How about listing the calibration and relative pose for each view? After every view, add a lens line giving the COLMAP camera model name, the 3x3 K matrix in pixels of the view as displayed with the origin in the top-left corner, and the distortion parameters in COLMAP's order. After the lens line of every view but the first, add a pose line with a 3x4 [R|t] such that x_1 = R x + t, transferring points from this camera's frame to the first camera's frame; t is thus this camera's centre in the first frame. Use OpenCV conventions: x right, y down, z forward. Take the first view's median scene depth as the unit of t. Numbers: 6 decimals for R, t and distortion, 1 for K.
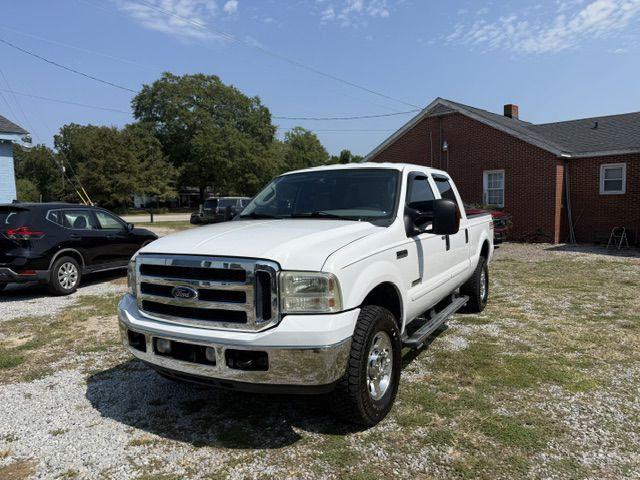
lens RADIAL K [[450.0, 0, 320.4], [0, 450.0, 243.0], [0, 0, 1]] dist [0.037925, -0.046333]
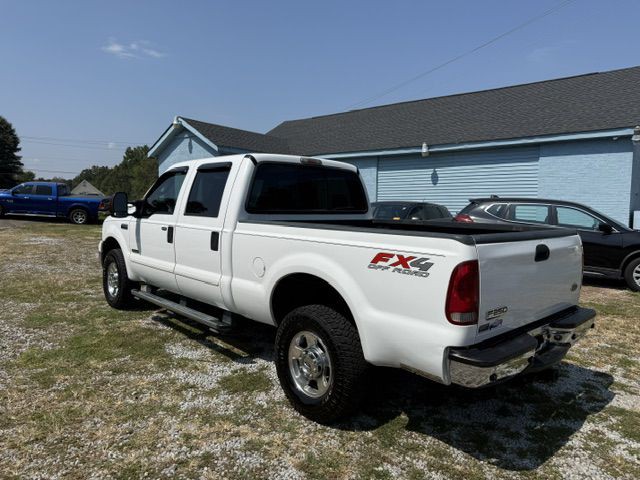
lens RADIAL K [[450.0, 0, 316.7], [0, 450.0, 241.6], [0, 0, 1]] dist [0.037925, -0.046333]
pose [[-0.300263, 0.097680, -0.948842, 0.935109], [-0.095867, 0.986616, 0.131906, -0.123771], [0.949027, 0.130569, -0.286880, 1.309020]]
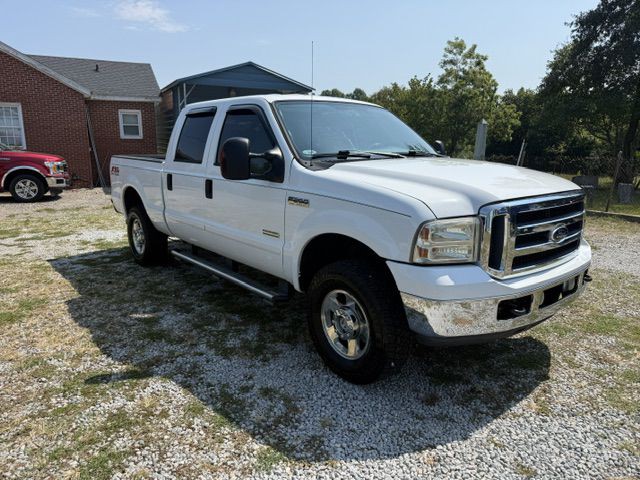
lens RADIAL K [[450.0, 0, 318.6], [0, 450.0, 243.2], [0, 0, 1]] dist [0.037925, -0.046333]
pose [[0.346375, -0.177236, 0.921201, -0.688814], [0.066146, 0.984160, 0.164479, -0.030560], [-0.935761, 0.003962, 0.352612, 0.573636]]
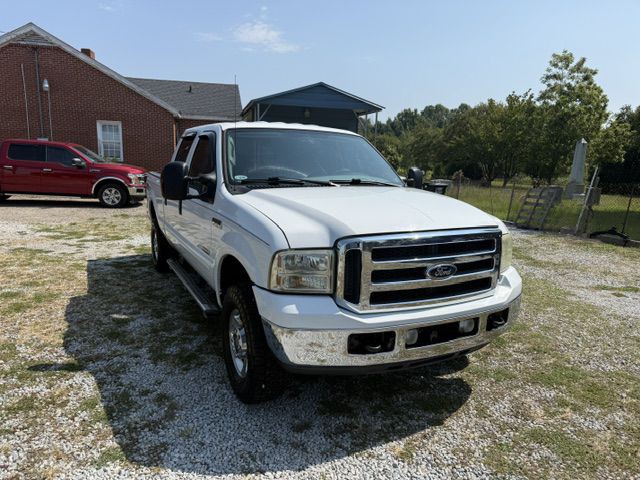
lens RADIAL K [[450.0, 0, 315.2], [0, 450.0, 243.5], [0, 0, 1]] dist [0.037925, -0.046333]
pose [[0.547964, -0.120307, 0.827805, -0.602679], [0.031840, 0.991886, 0.123077, -0.034026], [-0.835895, -0.041084, 0.547349, 0.360849]]
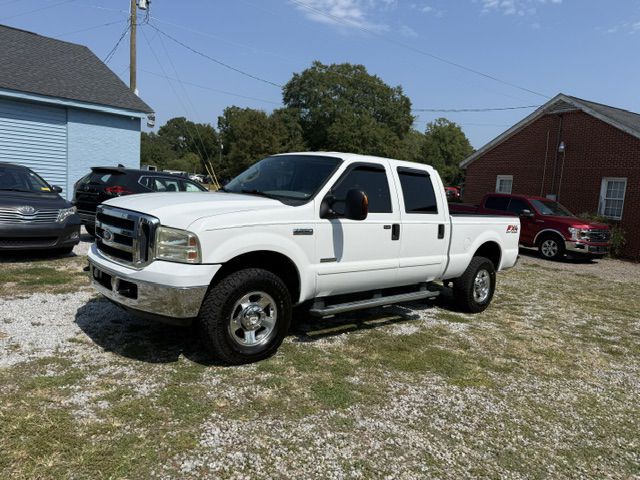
lens RADIAL K [[450.0, 0, 320.8], [0, 450.0, 237.1], [0, 0, 1]] dist [0.037925, -0.046333]
pose [[0.948657, 0.124498, -0.290776, 0.345840], [-0.121882, 0.992173, 0.027167, 0.001917], [0.291882, 0.009668, 0.956405, -0.049748]]
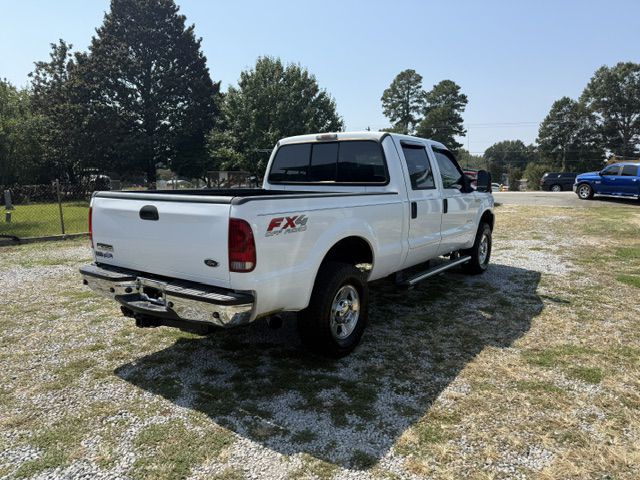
lens RADIAL K [[450.0, 0, 316.3], [0, 450.0, 241.2], [0, 0, 1]] dist [0.037925, -0.046333]
pose [[-0.994220, 0.007228, 0.107116, 0.095694], [0.030654, 0.975309, 0.218706, -0.153364], [-0.102891, 0.220726, -0.969894, 1.954134]]
